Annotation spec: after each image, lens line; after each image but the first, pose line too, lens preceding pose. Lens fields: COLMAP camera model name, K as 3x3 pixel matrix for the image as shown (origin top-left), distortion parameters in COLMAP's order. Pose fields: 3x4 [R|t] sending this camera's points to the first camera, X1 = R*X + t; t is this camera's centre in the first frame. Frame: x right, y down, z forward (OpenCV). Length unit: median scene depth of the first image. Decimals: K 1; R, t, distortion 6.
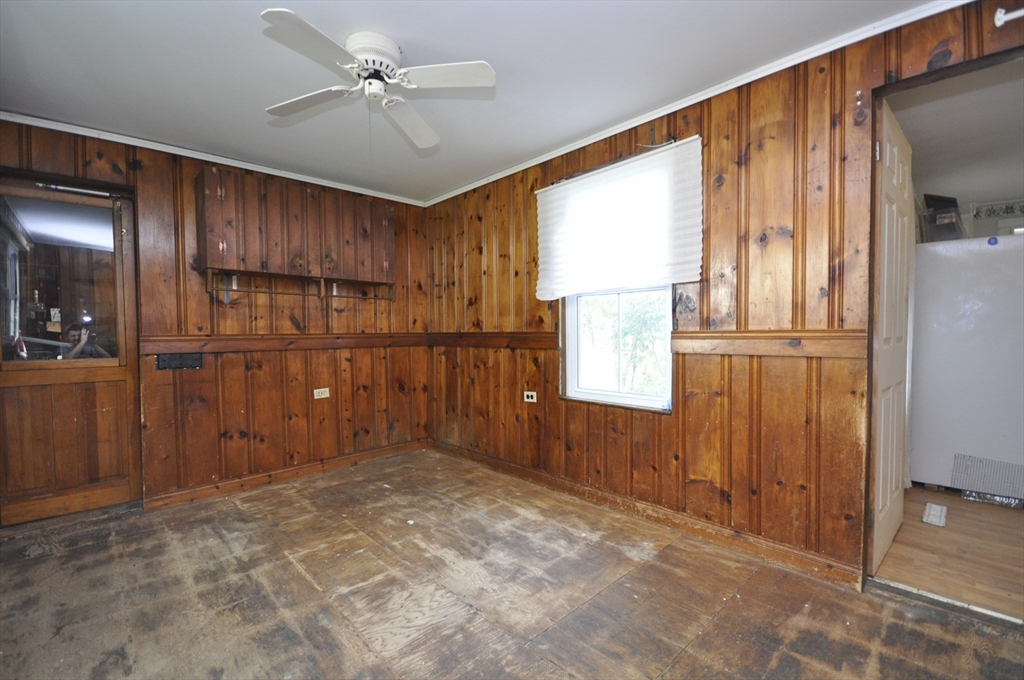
lens RADIAL K [[446.6, 0, 502.0], [0, 446.6, 348.8], [0, 0, 1]] dist [0.001186, -0.010207]
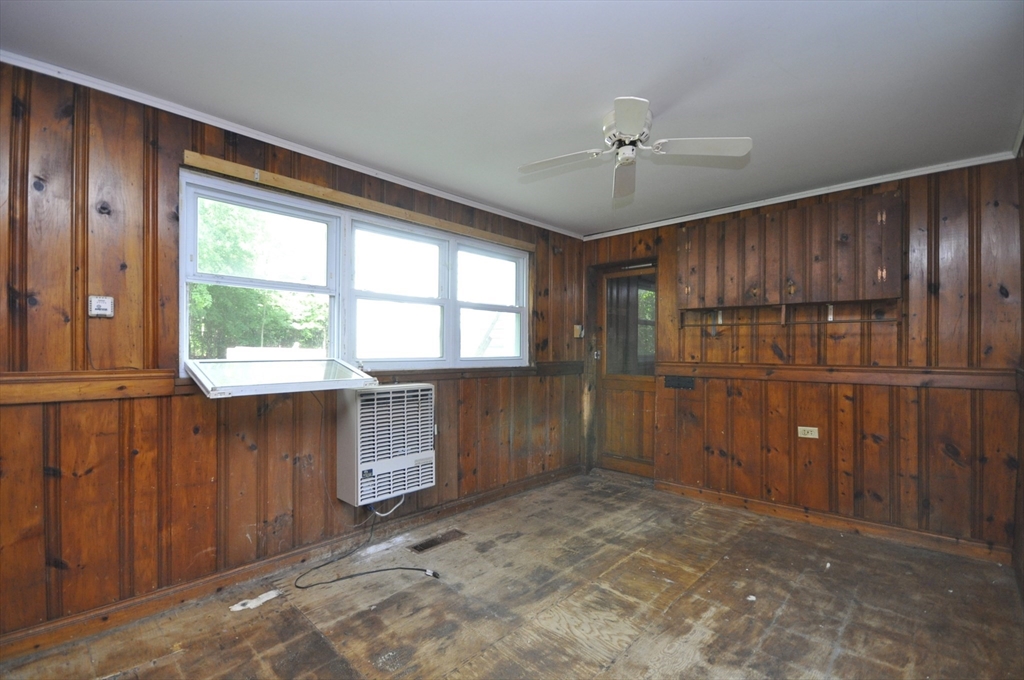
lens RADIAL K [[446.6, 0, 502.0], [0, 446.6, 348.8], [0, 0, 1]] dist [0.001186, -0.010207]
pose [[0.047145, 0.009667, -0.998841, 0.525838], [-0.037854, 0.999252, 0.007885, -0.057789], [0.998171, 0.037438, 0.047476, 0.418236]]
